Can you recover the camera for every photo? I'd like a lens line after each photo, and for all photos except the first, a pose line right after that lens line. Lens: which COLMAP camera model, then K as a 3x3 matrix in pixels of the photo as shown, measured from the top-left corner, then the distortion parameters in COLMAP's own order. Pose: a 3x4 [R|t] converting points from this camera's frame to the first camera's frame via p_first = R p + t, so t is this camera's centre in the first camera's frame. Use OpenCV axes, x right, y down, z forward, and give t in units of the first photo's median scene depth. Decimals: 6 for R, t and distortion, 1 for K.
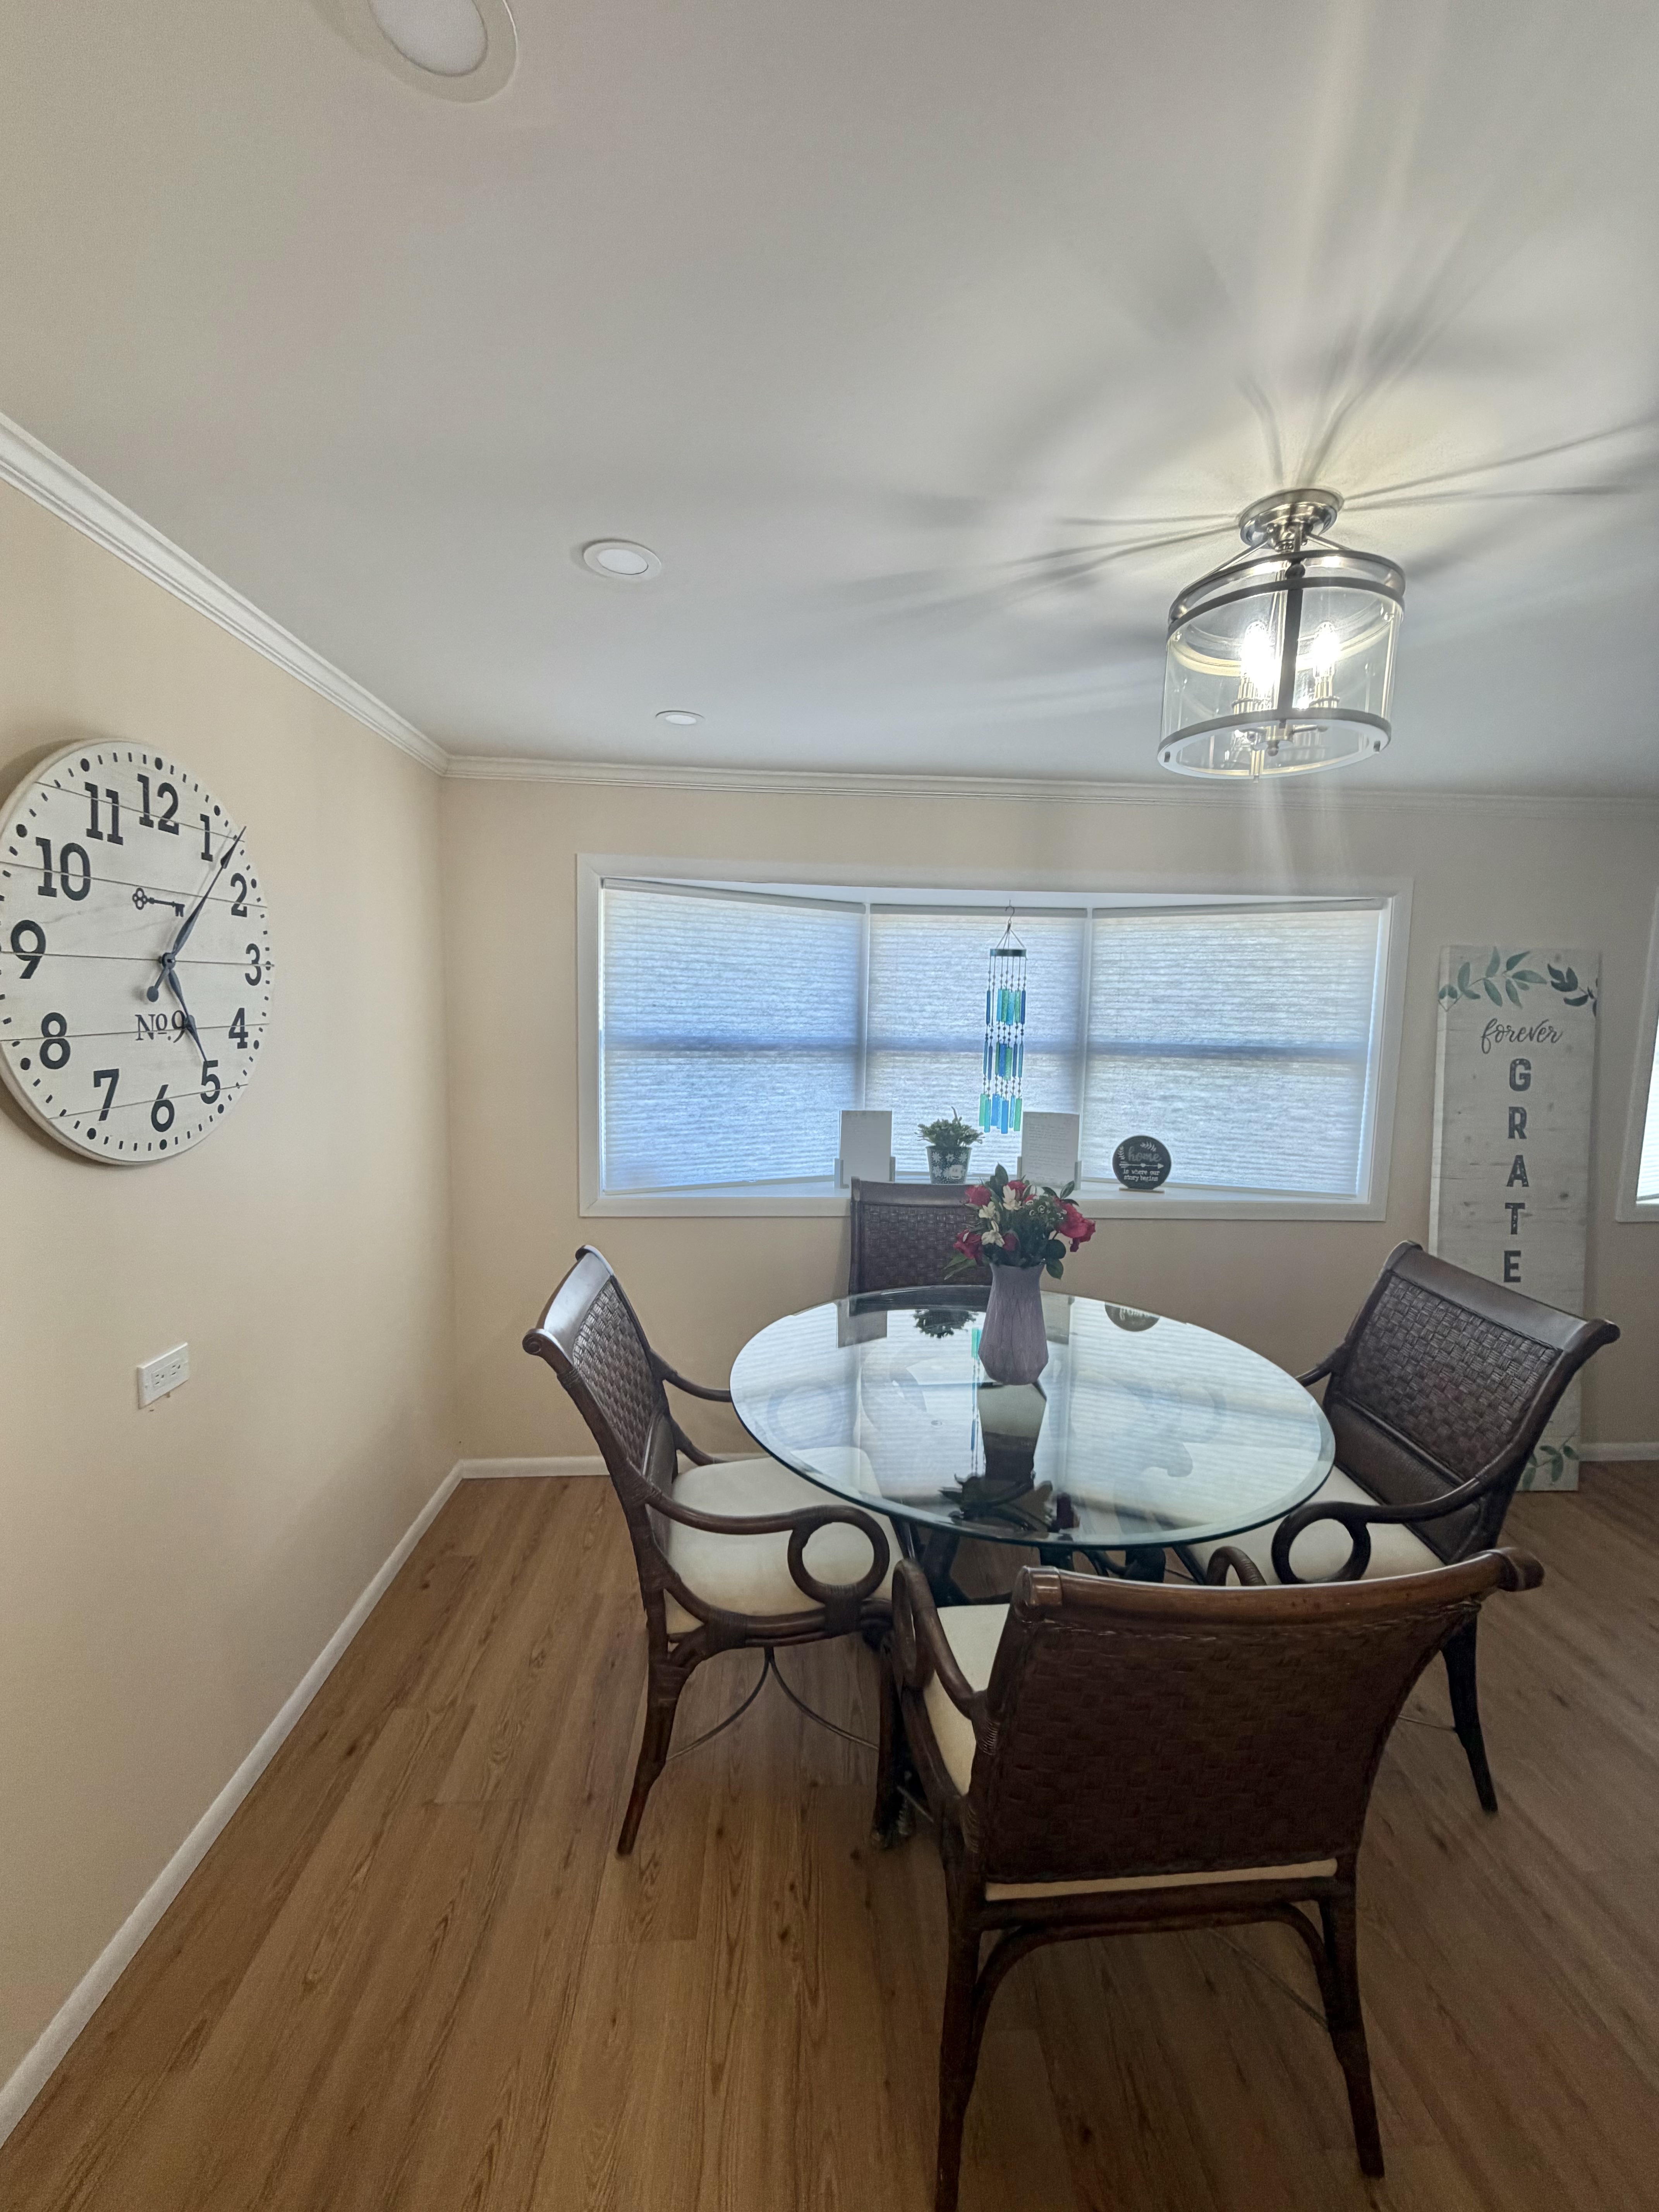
lens RADIAL K [[887.4, 0, 829.5], [0, 887.4, 1106.0], [0, 0, 1]] dist [-0.001764, -0.000122]
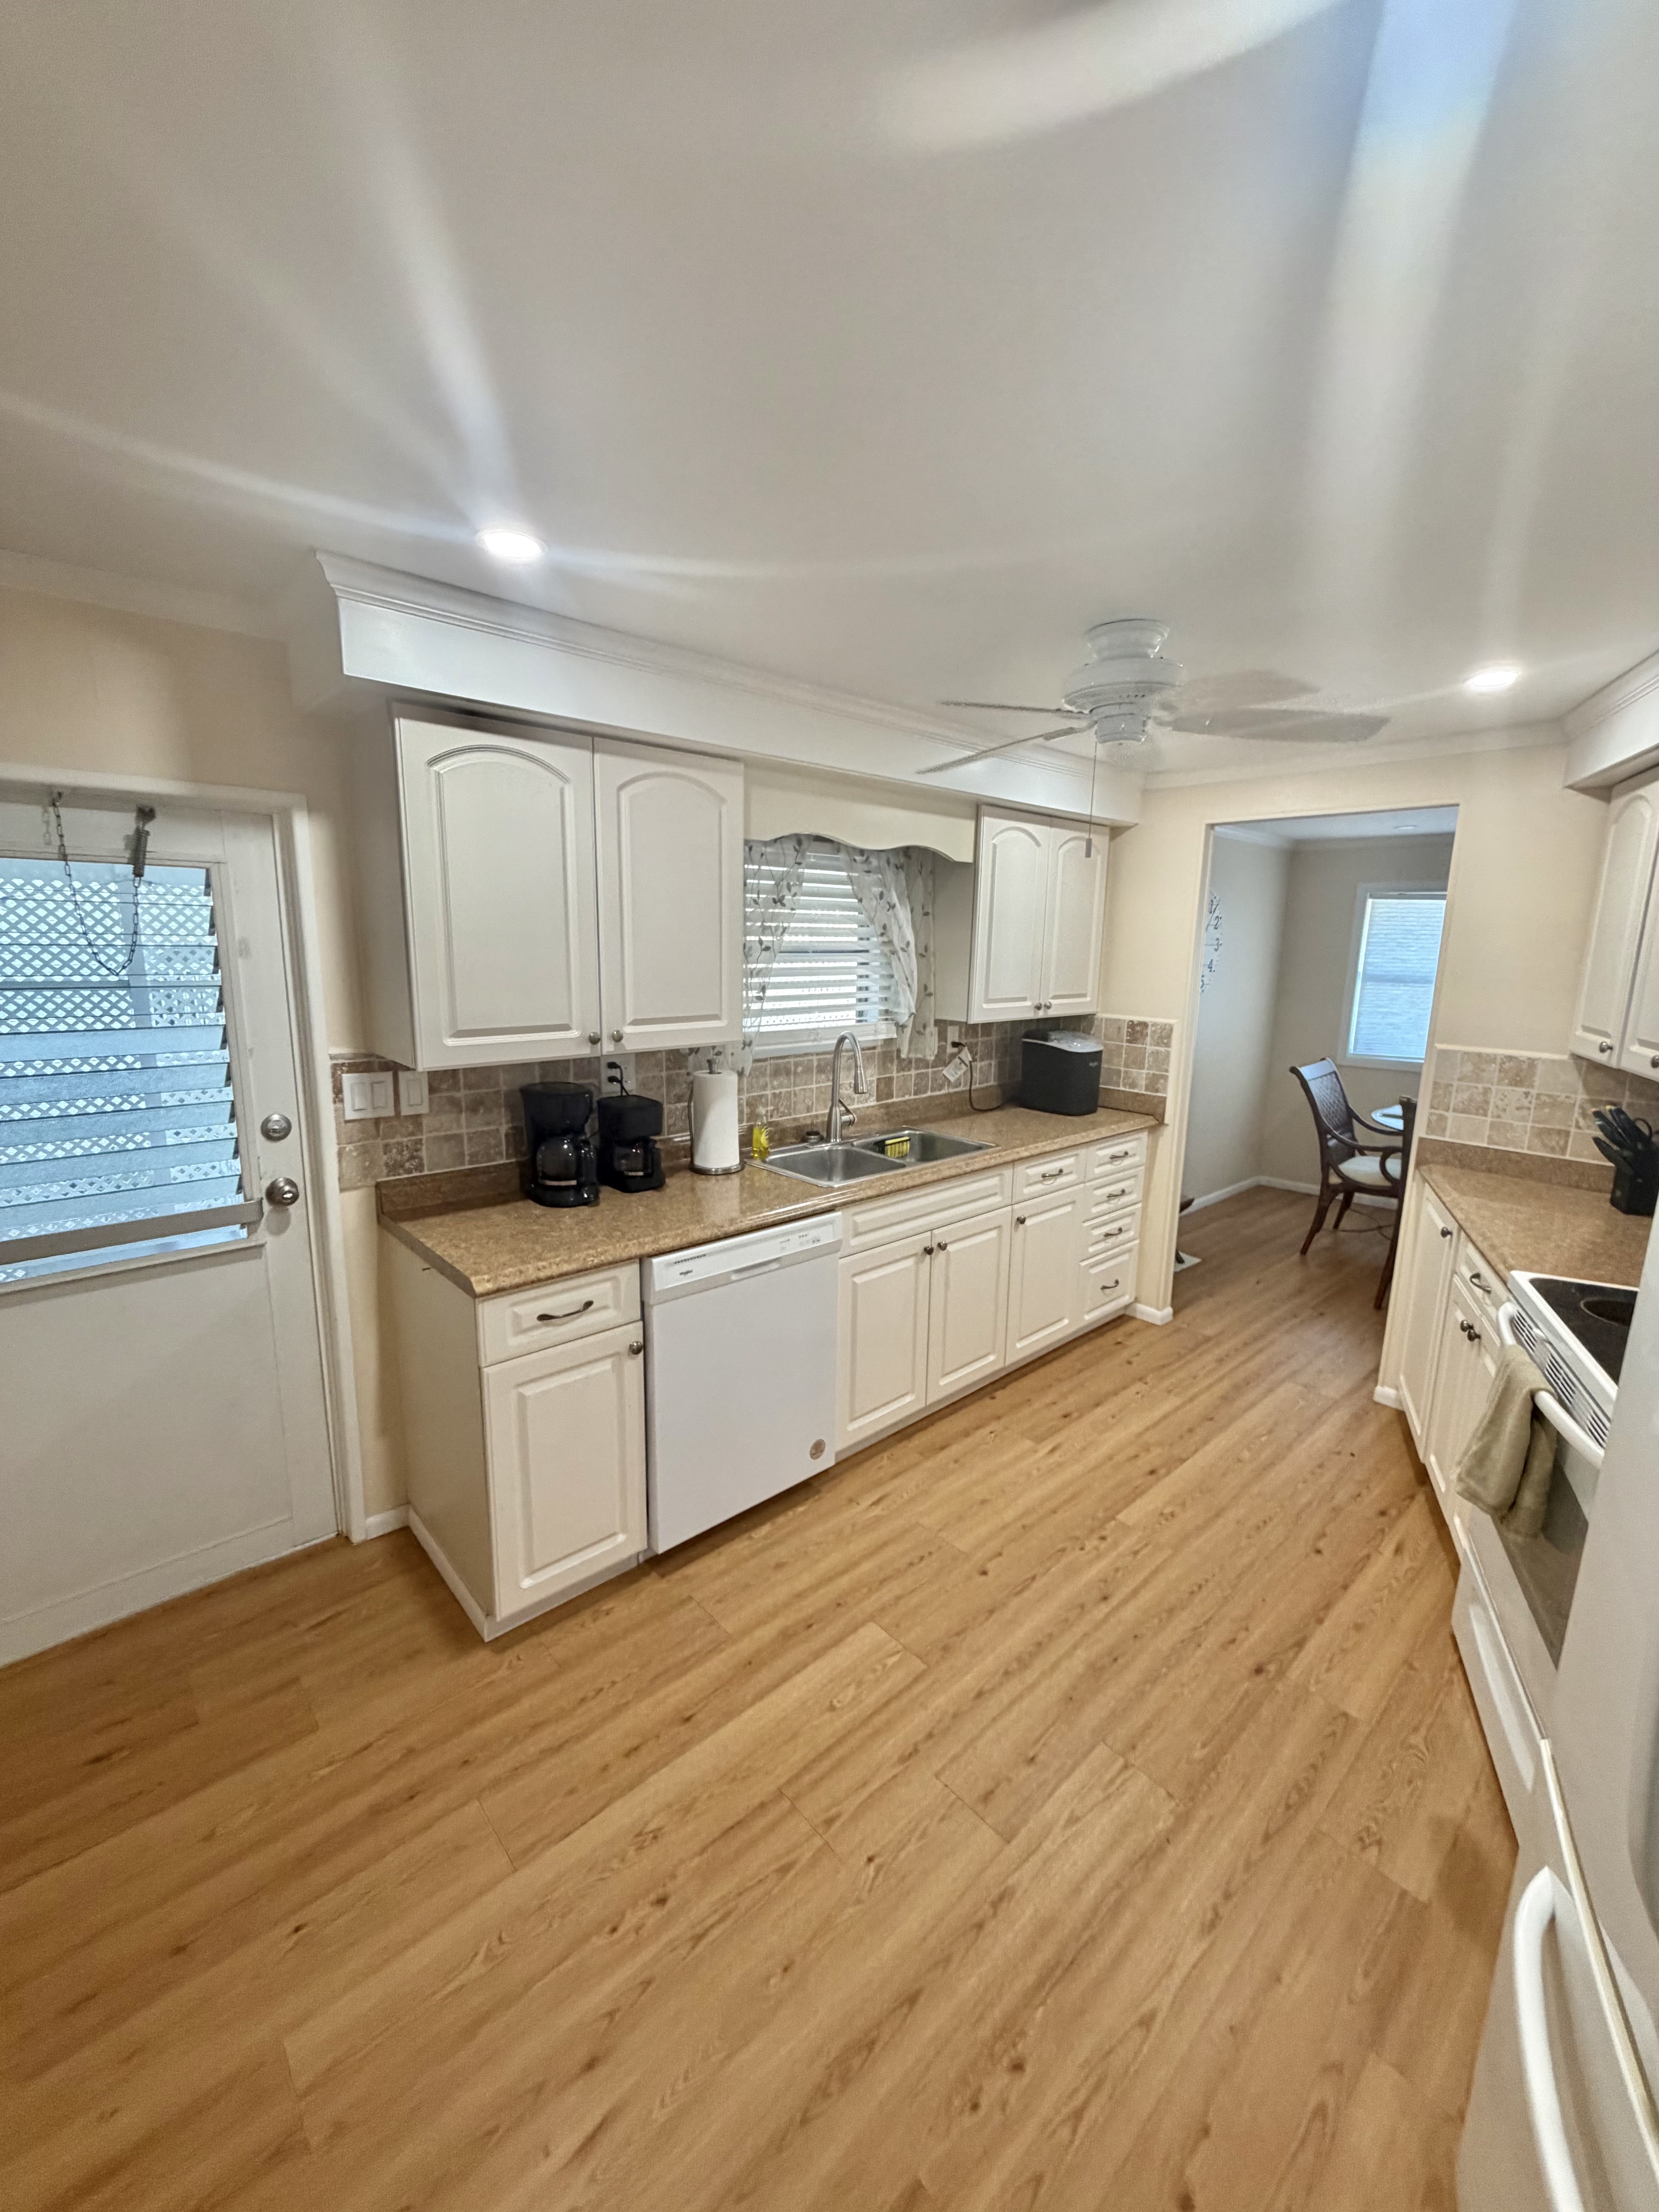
lens RADIAL K [[887.4, 0, 829.5], [0, 887.4, 1106.0], [0, 0, 1]] dist [-0.001764, -0.000122]
pose [[0.636347, 0.125256, -0.761165, 0.717512], [-0.083201, 0.992118, 0.093704, 0.171557], [0.766903, 0.003701, 0.641753, -1.577867]]
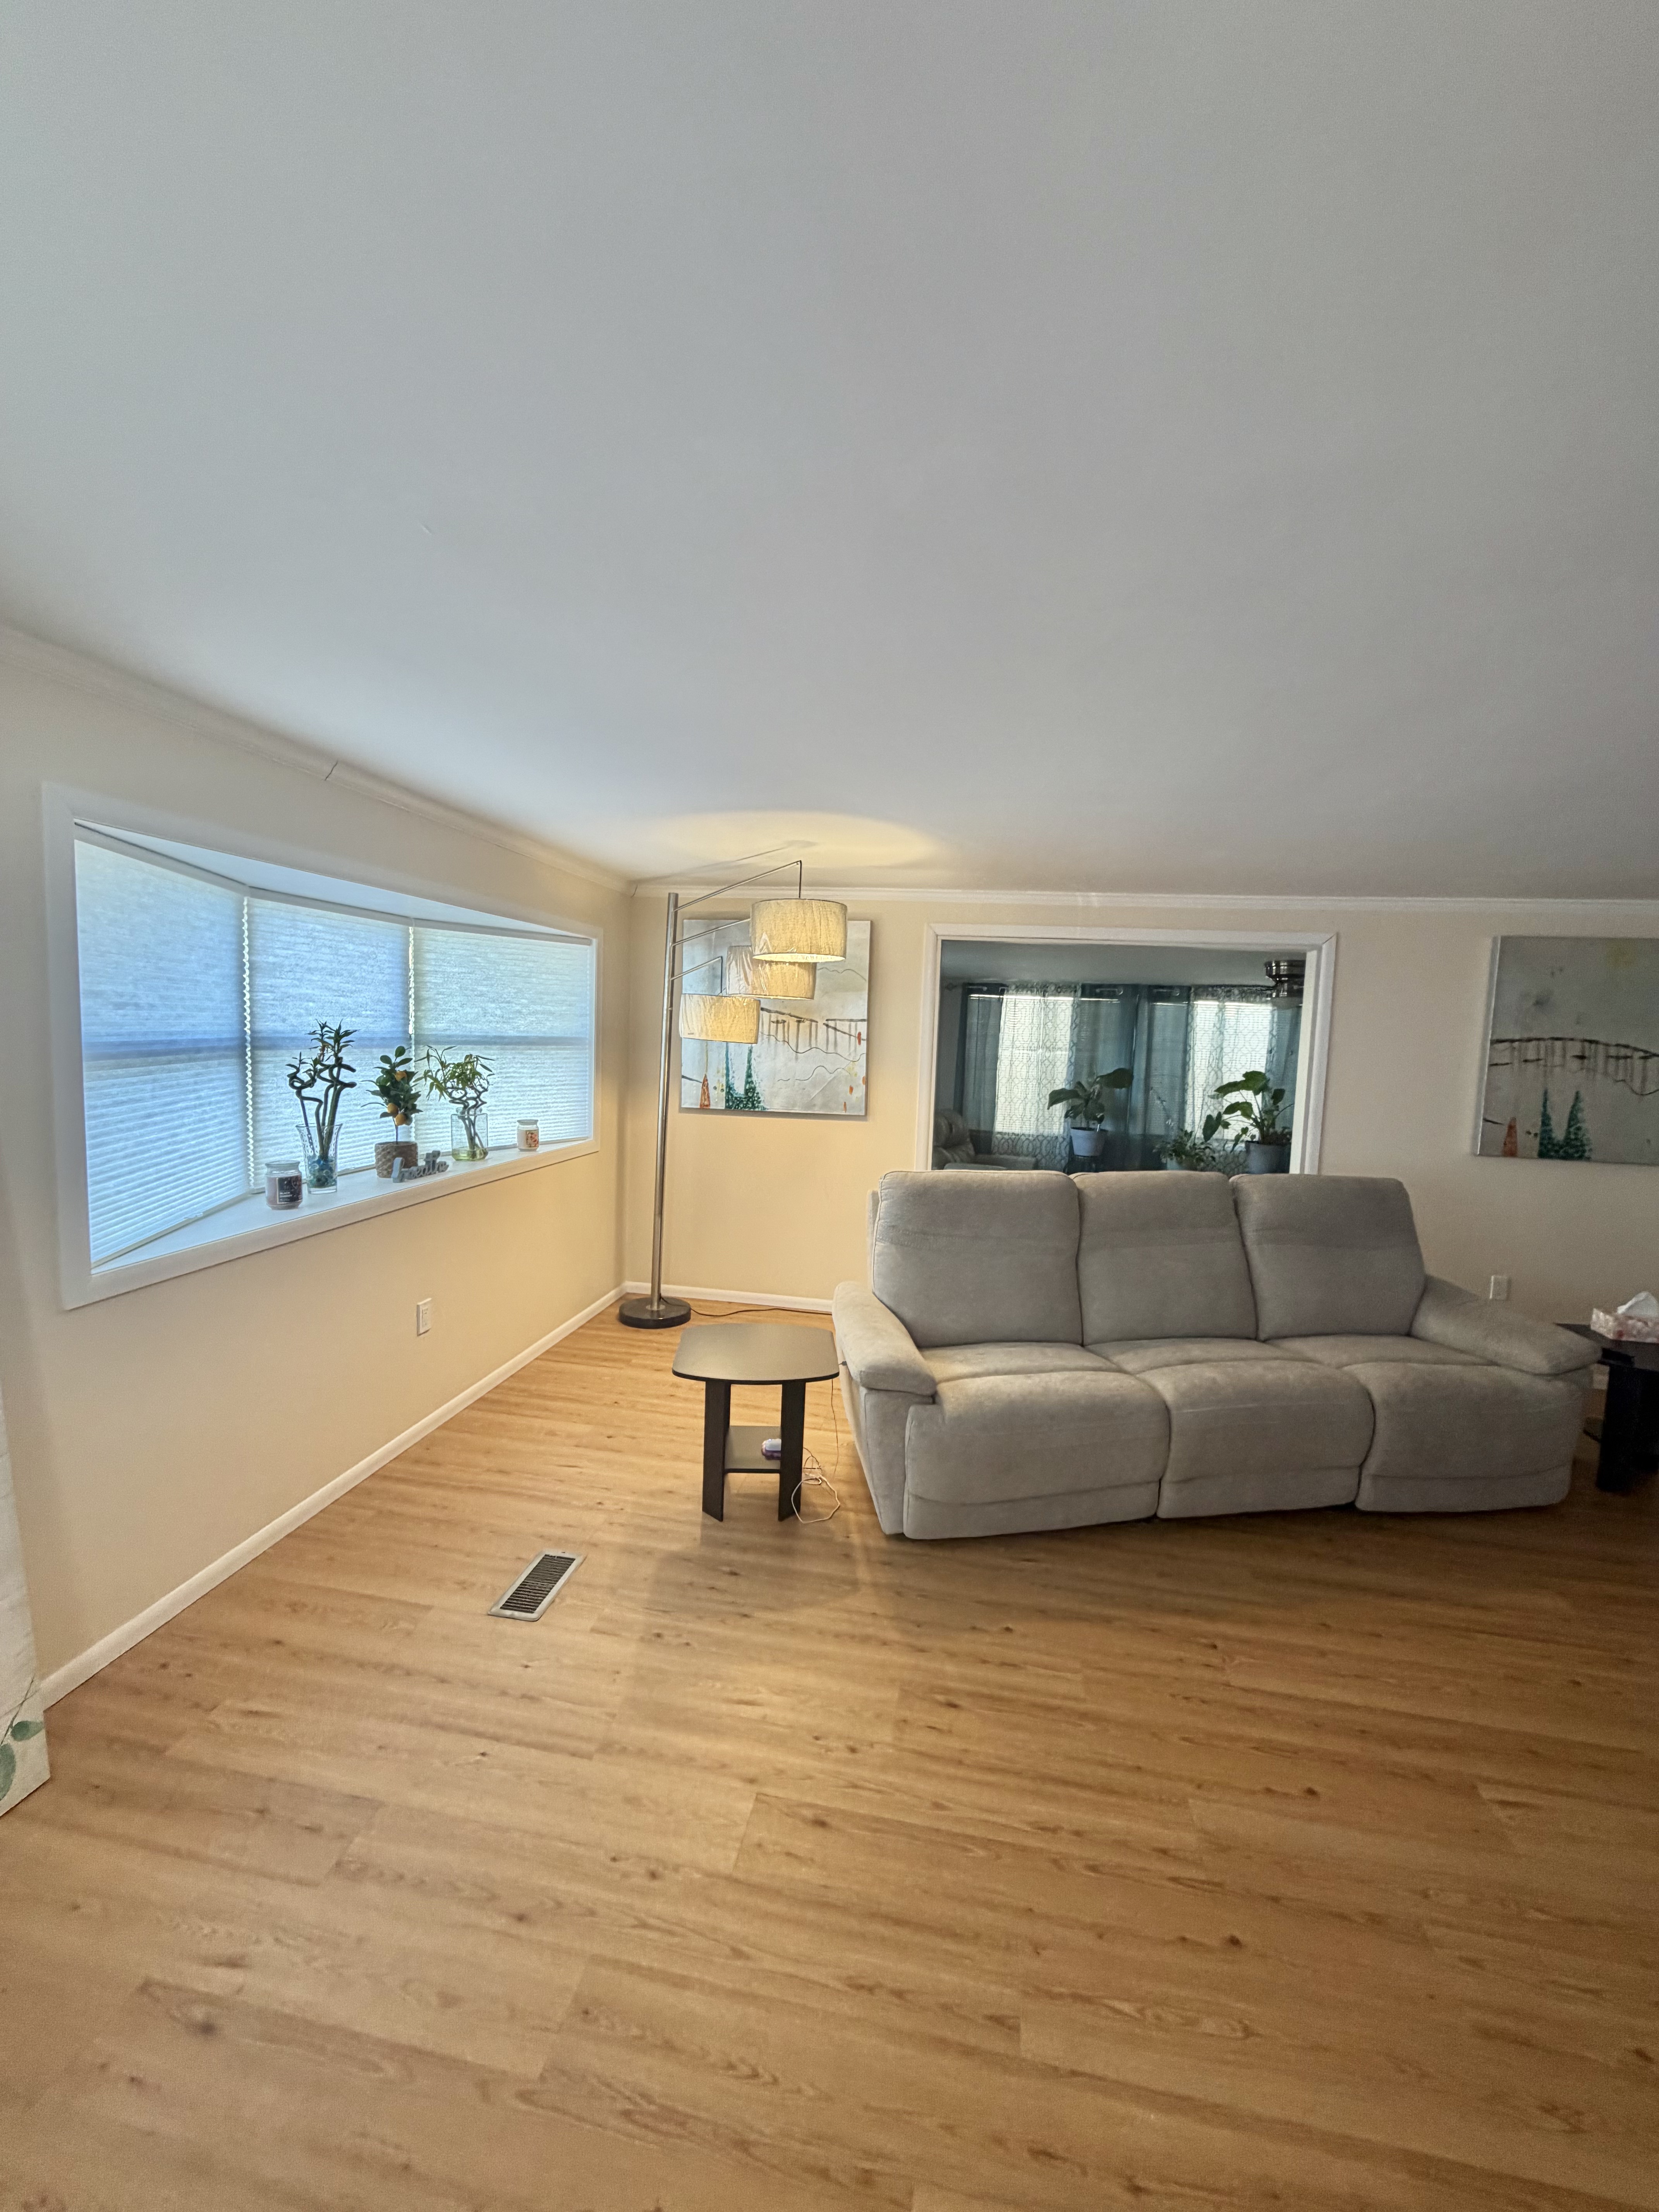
lens RADIAL K [[887.4, 0, 829.5], [0, 887.4, 1106.0], [0, 0, 1]] dist [-0.001764, -0.000122]
pose [[0.235771, -0.108364, 0.965748, -0.931701], [0.051745, 0.993754, 0.098873, -0.126222], [-0.970430, 0.026661, 0.239906, 0.465146]]
